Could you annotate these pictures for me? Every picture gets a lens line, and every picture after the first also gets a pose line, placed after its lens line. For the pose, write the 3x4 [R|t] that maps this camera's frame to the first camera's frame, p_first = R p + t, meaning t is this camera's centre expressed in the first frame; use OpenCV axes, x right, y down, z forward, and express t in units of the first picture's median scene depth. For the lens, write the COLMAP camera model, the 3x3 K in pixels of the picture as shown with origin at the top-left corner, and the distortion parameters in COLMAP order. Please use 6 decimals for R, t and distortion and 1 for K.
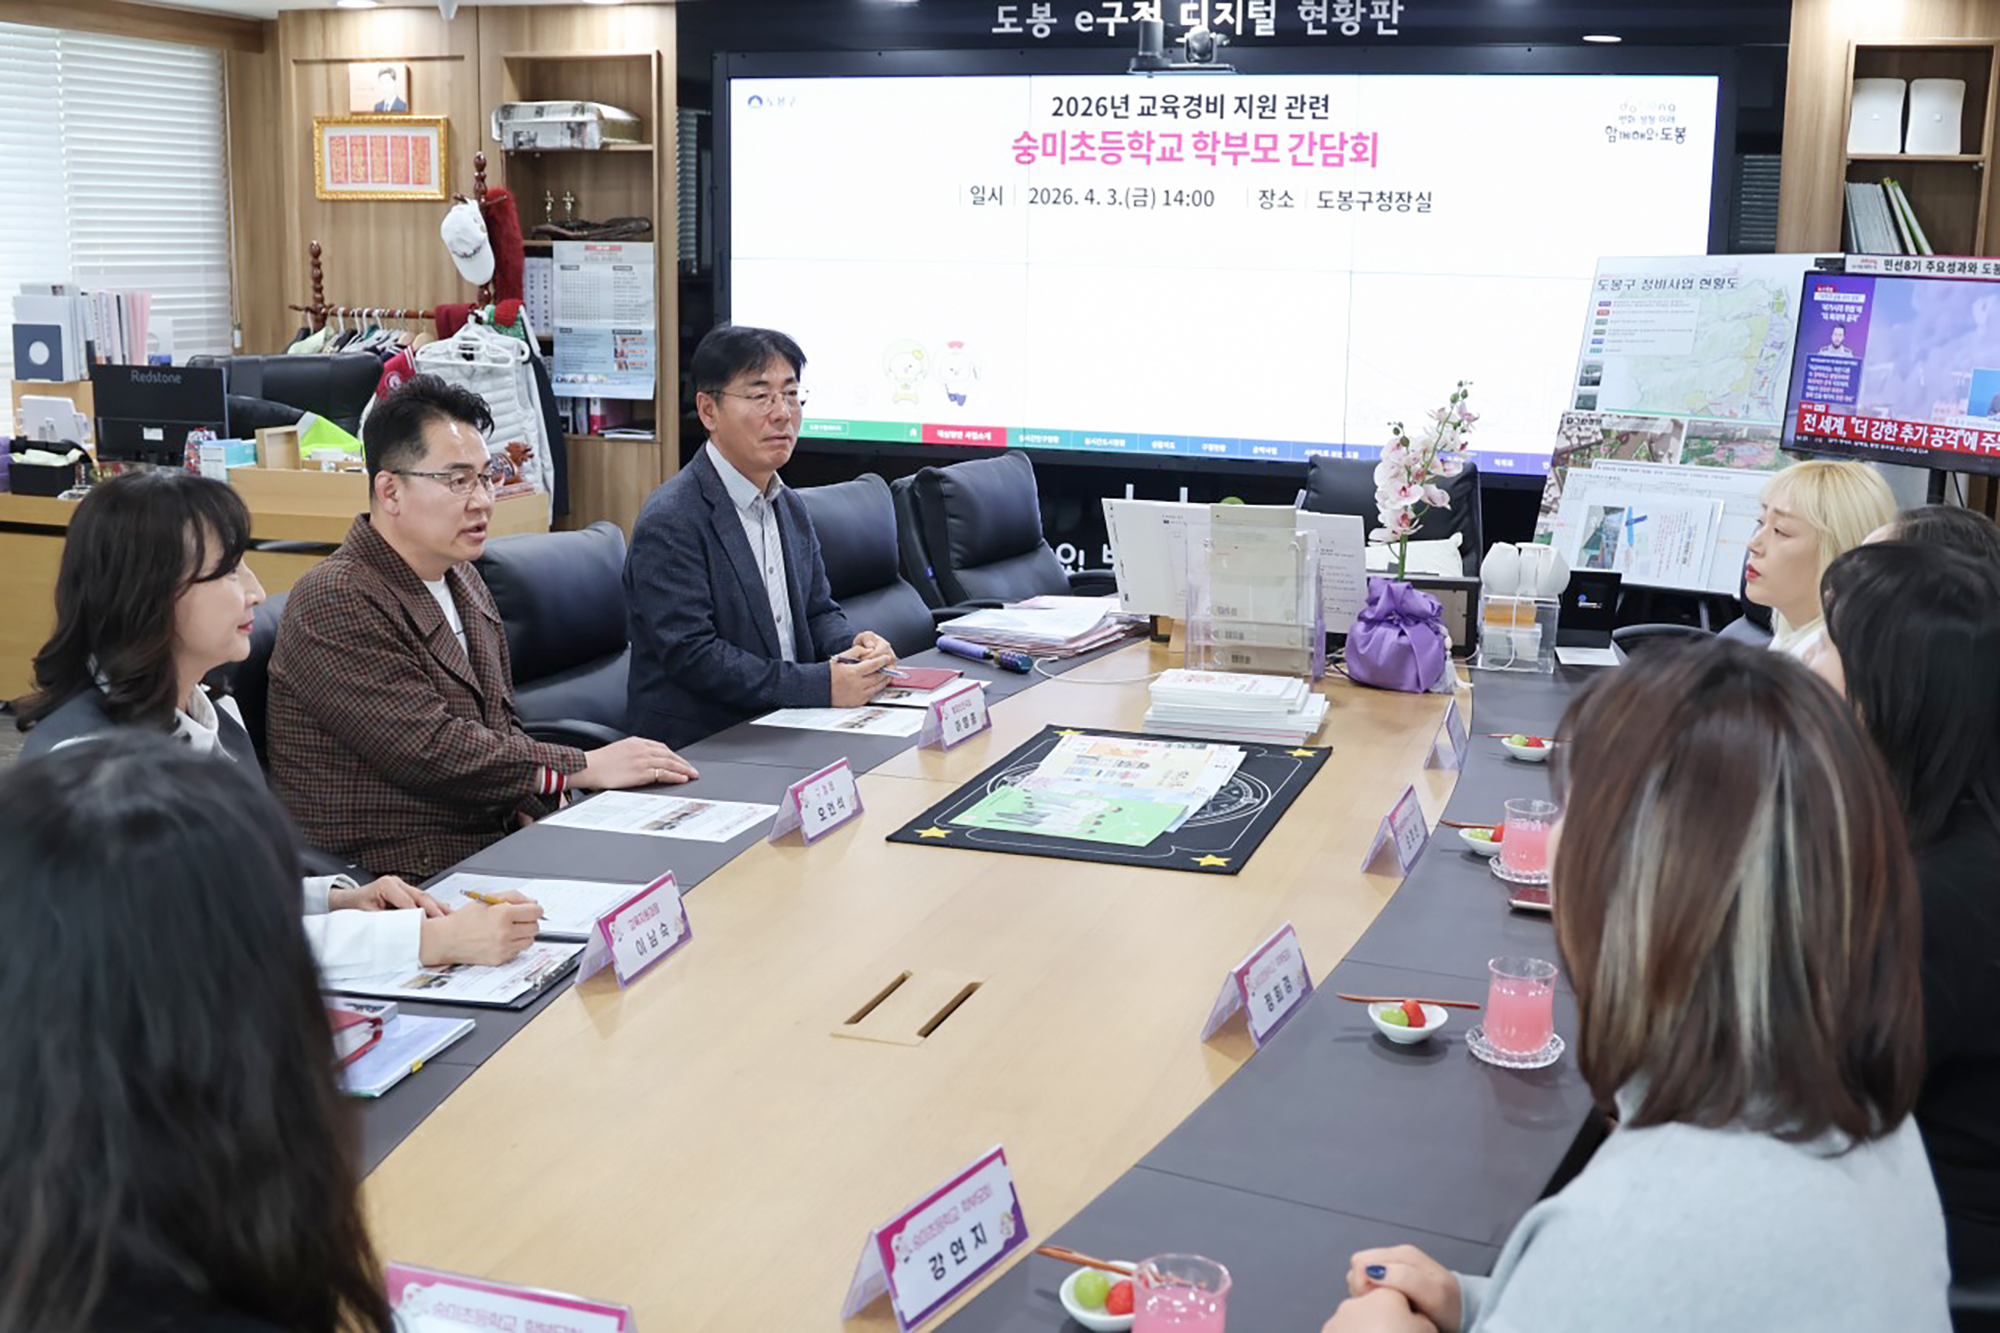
lens RADIAL K [[2182.8, 0, 1014.1], [0, 2182.8, 670.3], [0, 0, 1]] dist [-0.097559, 0.035953]
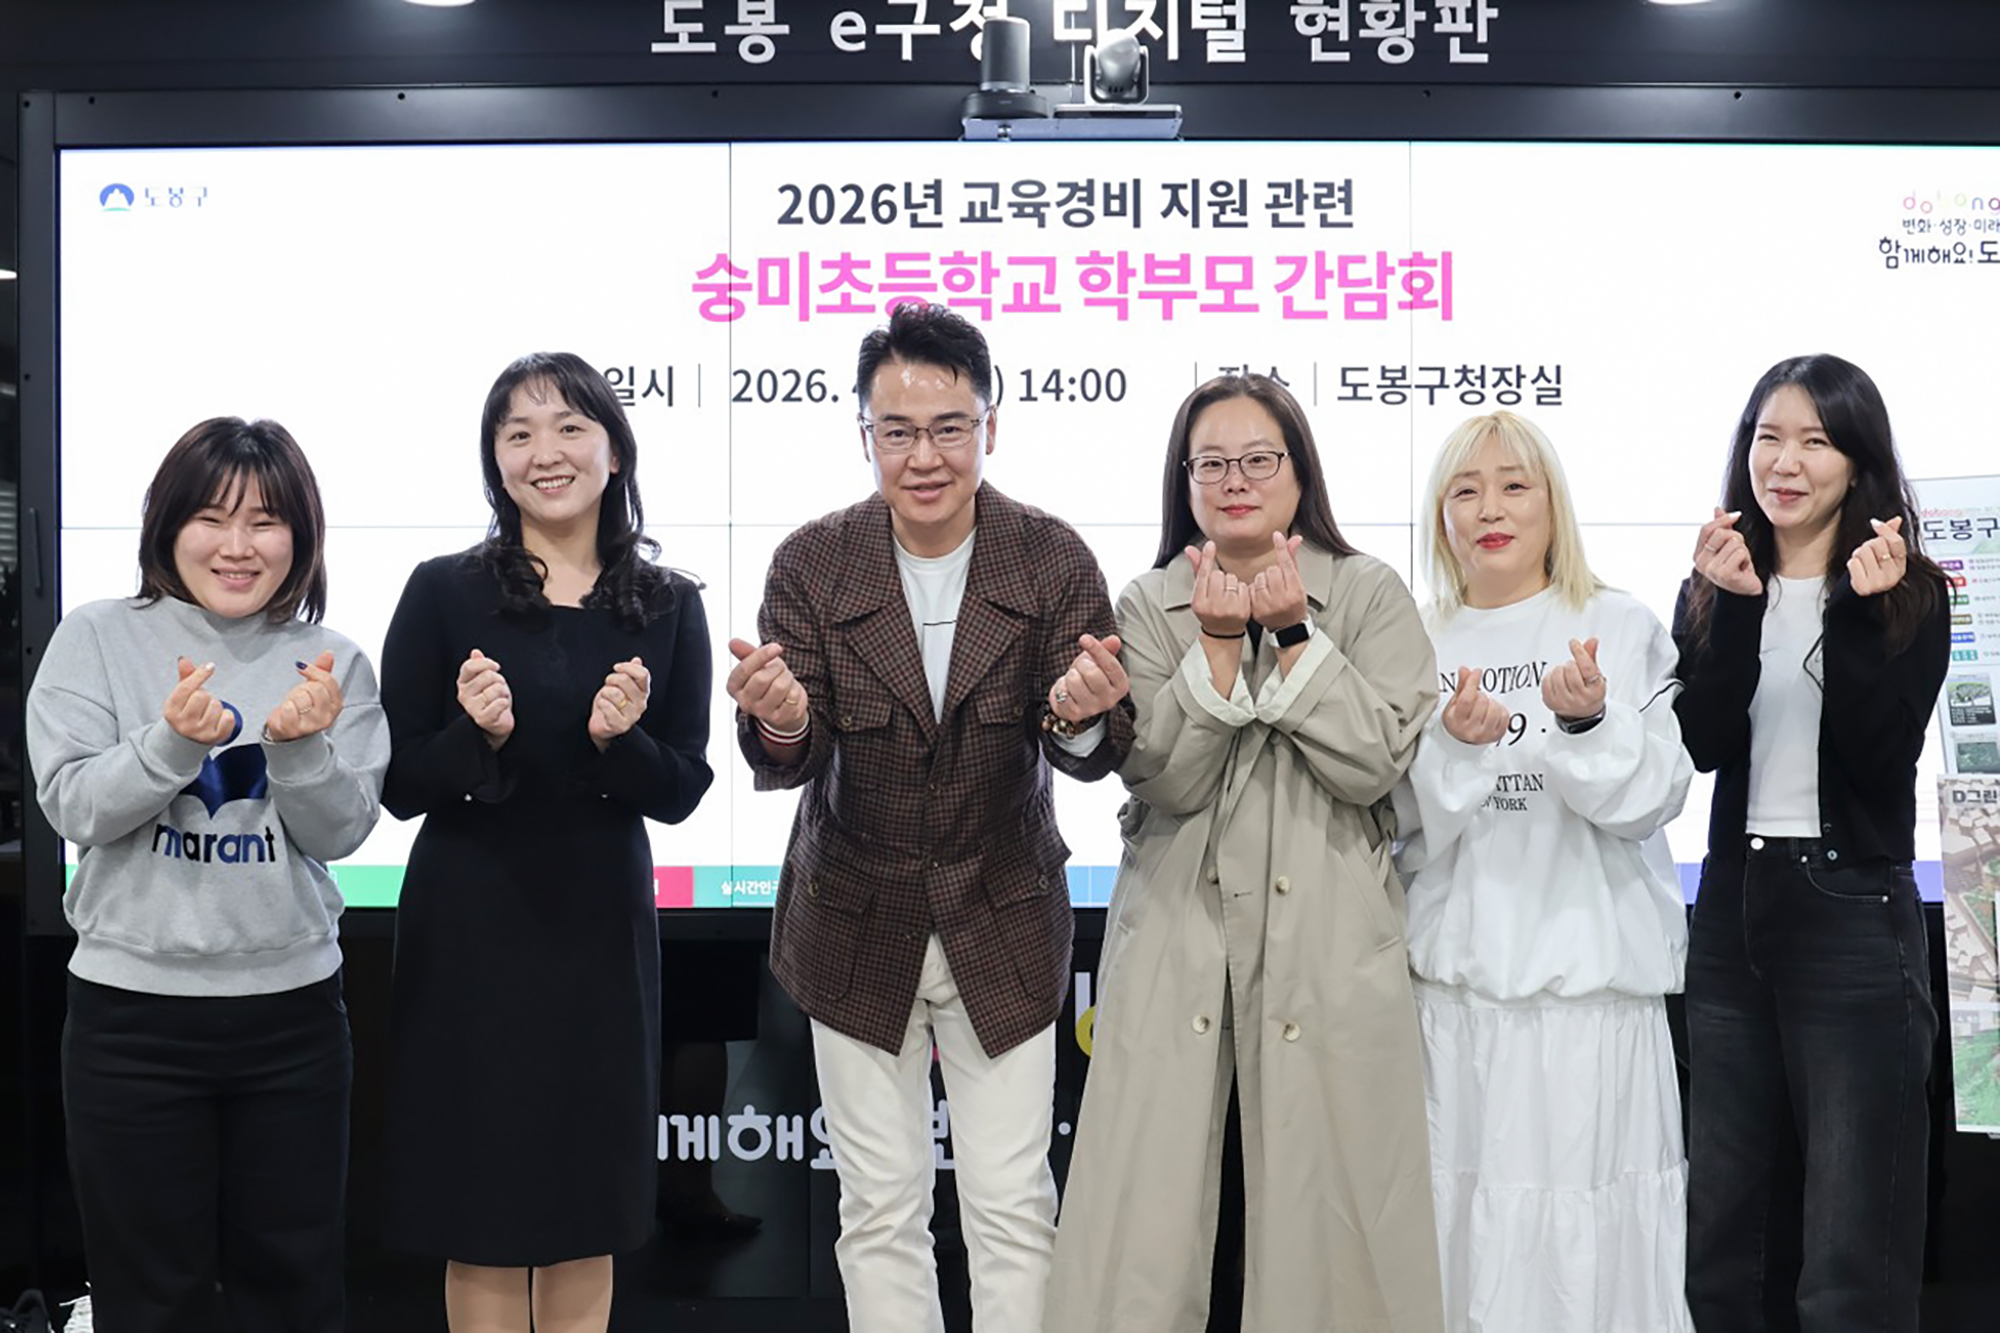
lens RADIAL K [[2241.5, 0, 1000.0], [0, 2241.5, 666.5], [0, 0, 1]] dist [-0.093655, 0.021390]
pose [[0.943956, -0.025135, 0.329114, -0.105465], [0.083765, 0.982696, -0.165201, -0.073232], [-0.319267, 0.183511, 0.929727, 0.552558]]
